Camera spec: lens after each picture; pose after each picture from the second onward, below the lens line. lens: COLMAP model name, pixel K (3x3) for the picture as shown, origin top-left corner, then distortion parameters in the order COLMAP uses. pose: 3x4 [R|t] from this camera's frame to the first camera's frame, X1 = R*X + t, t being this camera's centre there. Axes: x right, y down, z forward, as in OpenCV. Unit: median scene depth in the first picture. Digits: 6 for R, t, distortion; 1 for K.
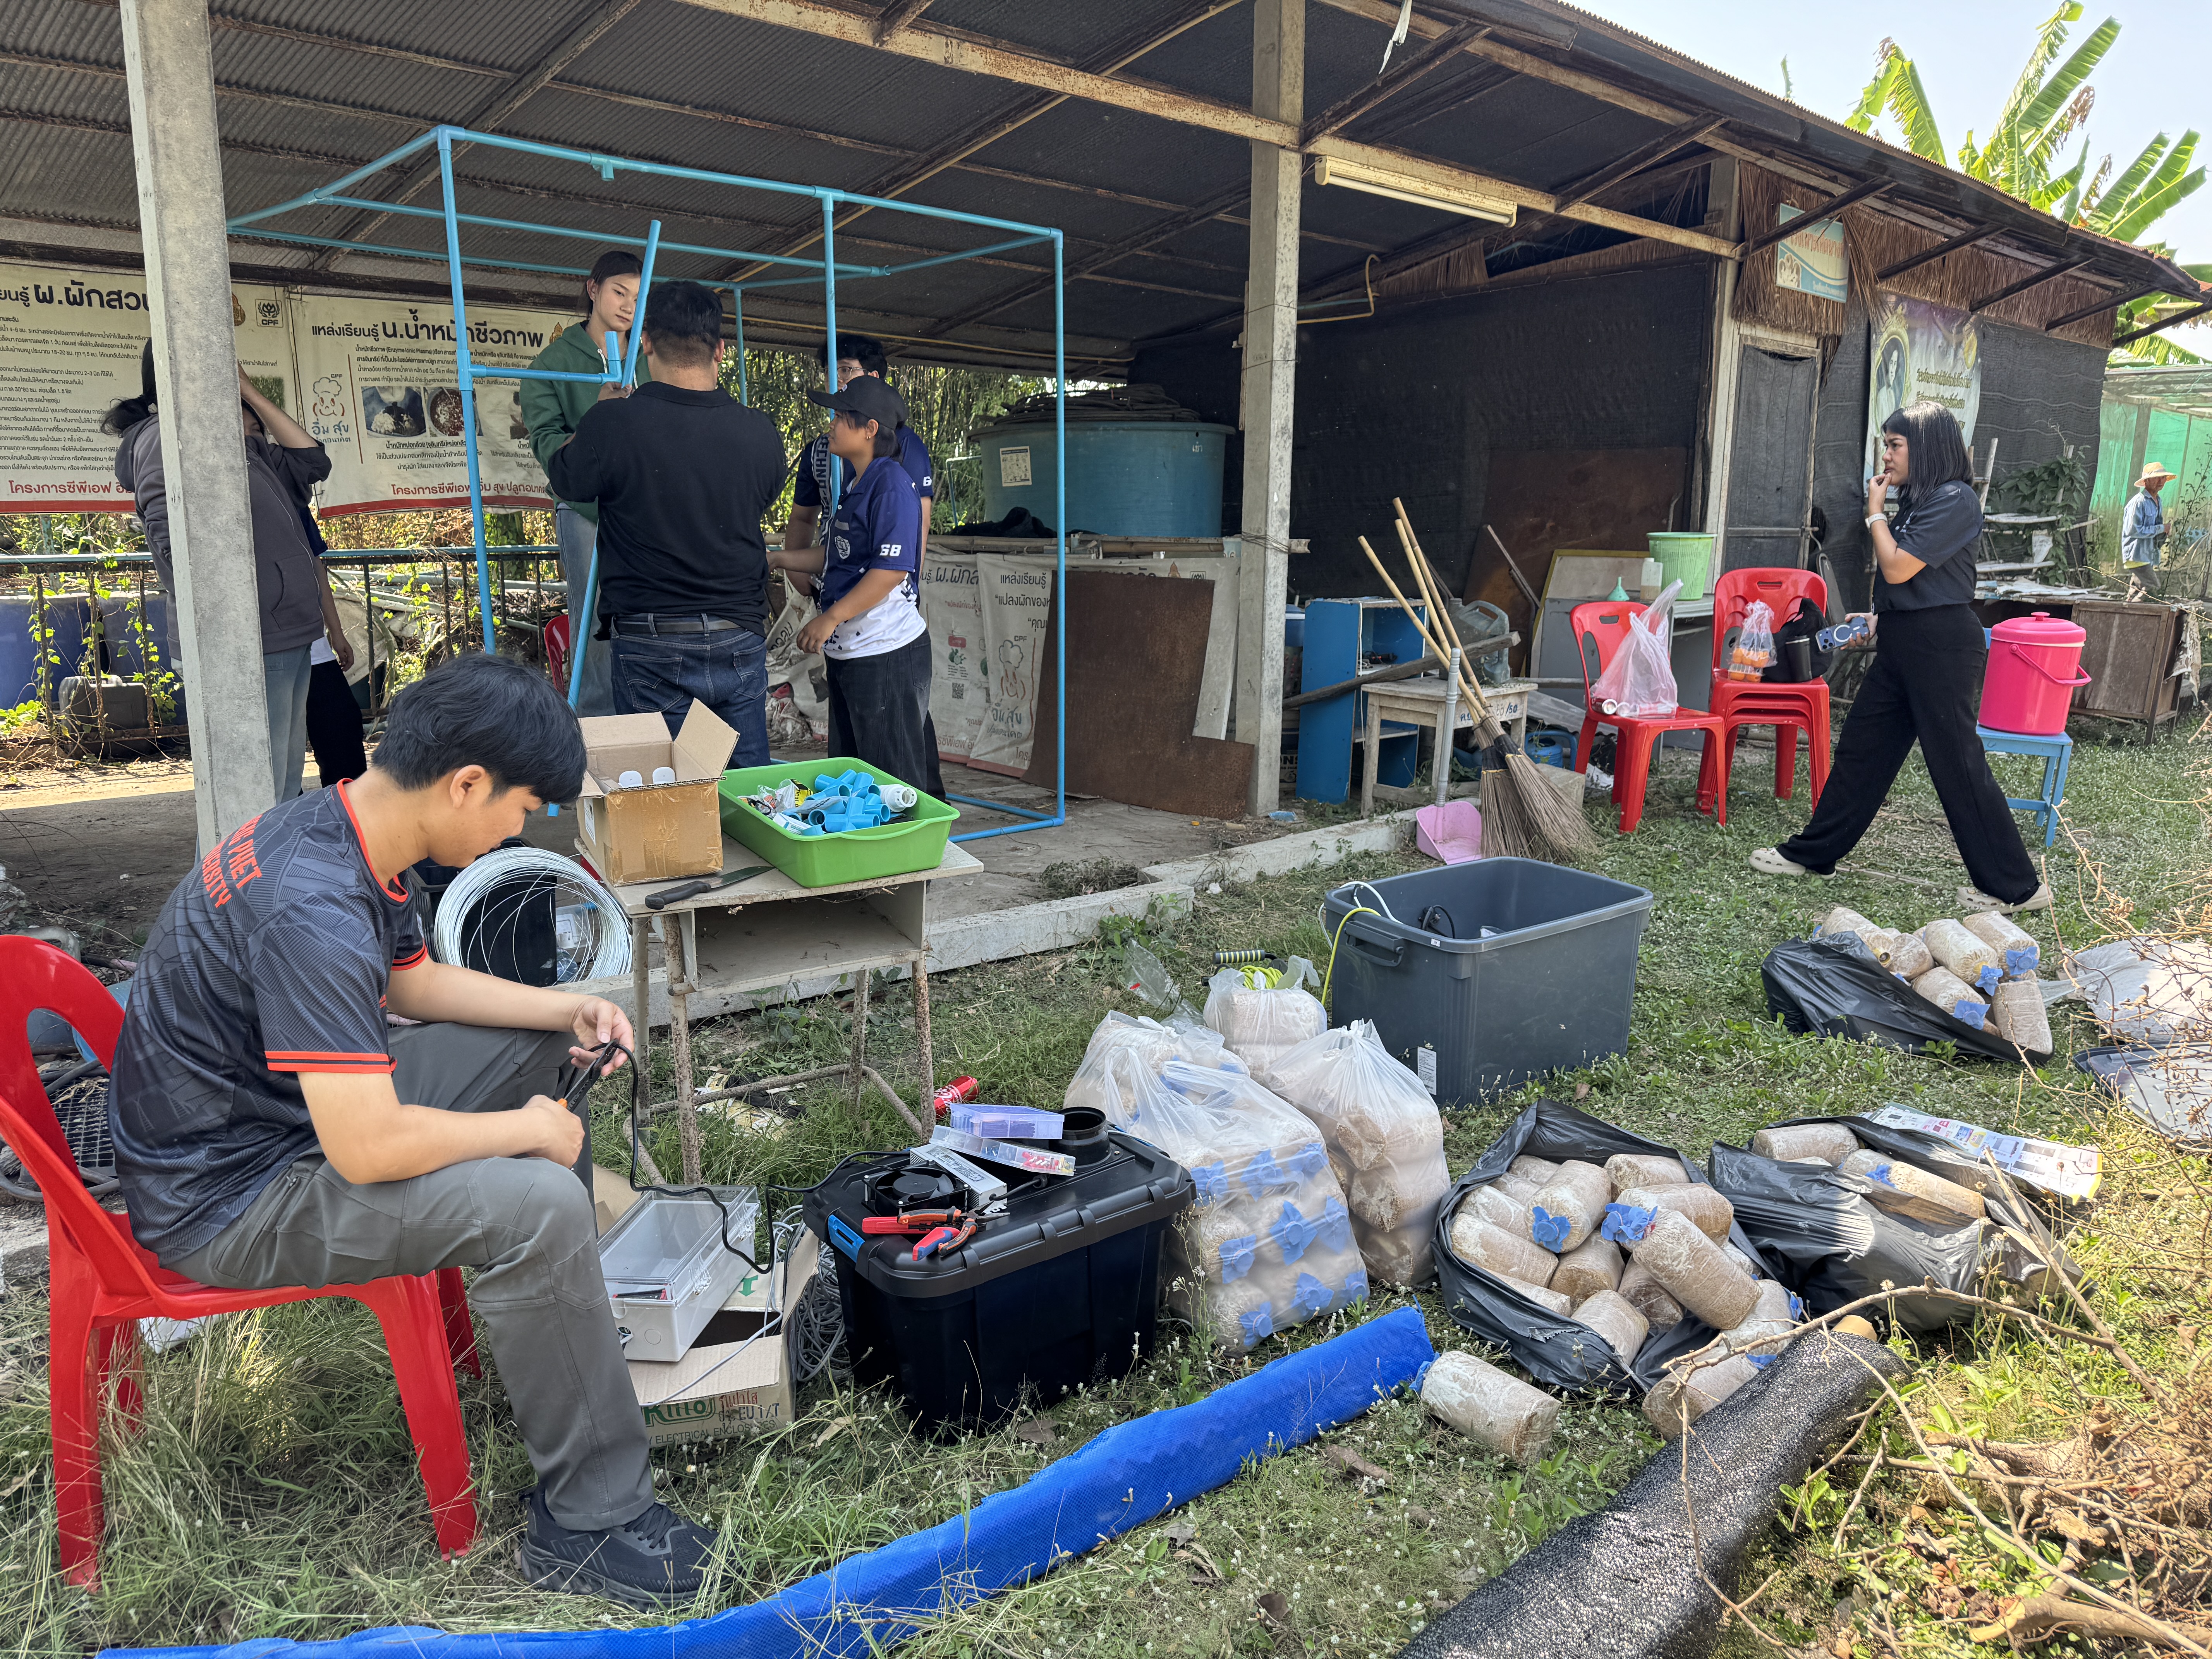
lens RADIAL K [[1547.2, 0, 1109.9], [0, 1547.2, 837.9], [0, 0, 1]] dist [0.034891, -0.032785]
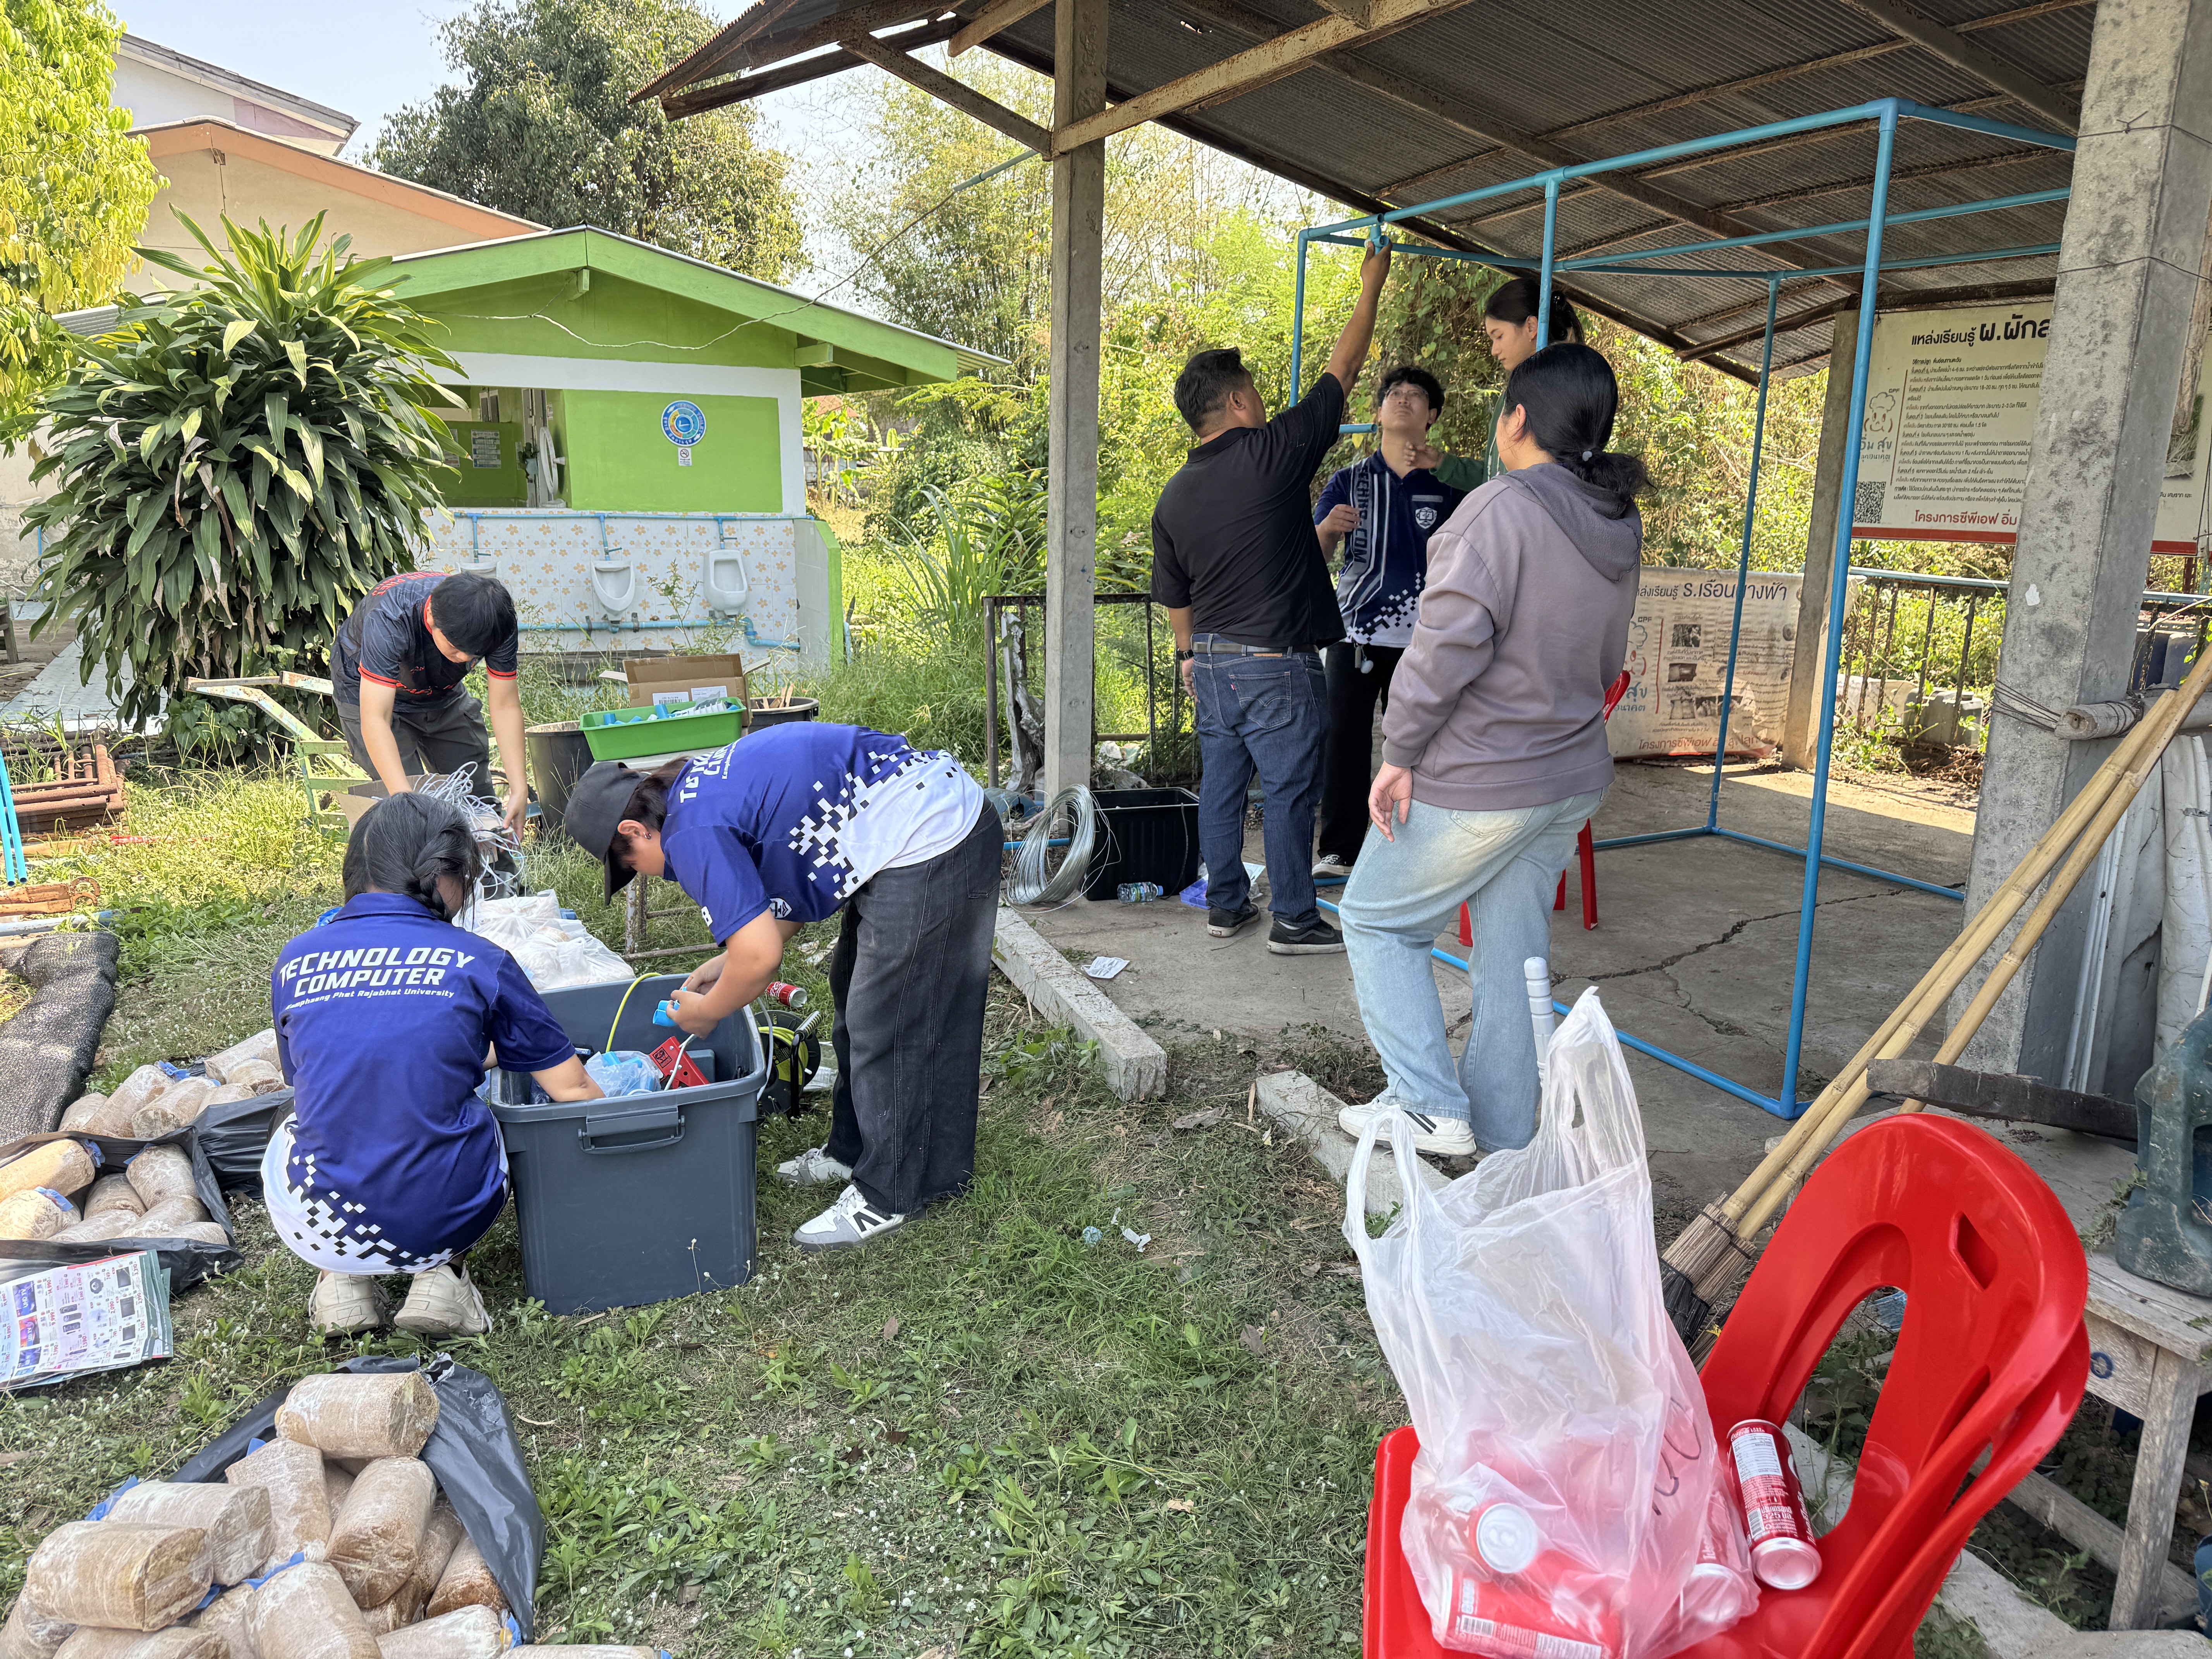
lens RADIAL K [[1552.8, 0, 1109.1], [0, 1552.8, 814.6], [0, 0, 1]] dist [0.026804, -0.024997]
pose [[-0.256396, 0.202082, -0.945211, 0.504659], [-0.224184, 0.938801, 0.261523, -0.186604], [0.940214, 0.278954, -0.195401, 0.736699]]
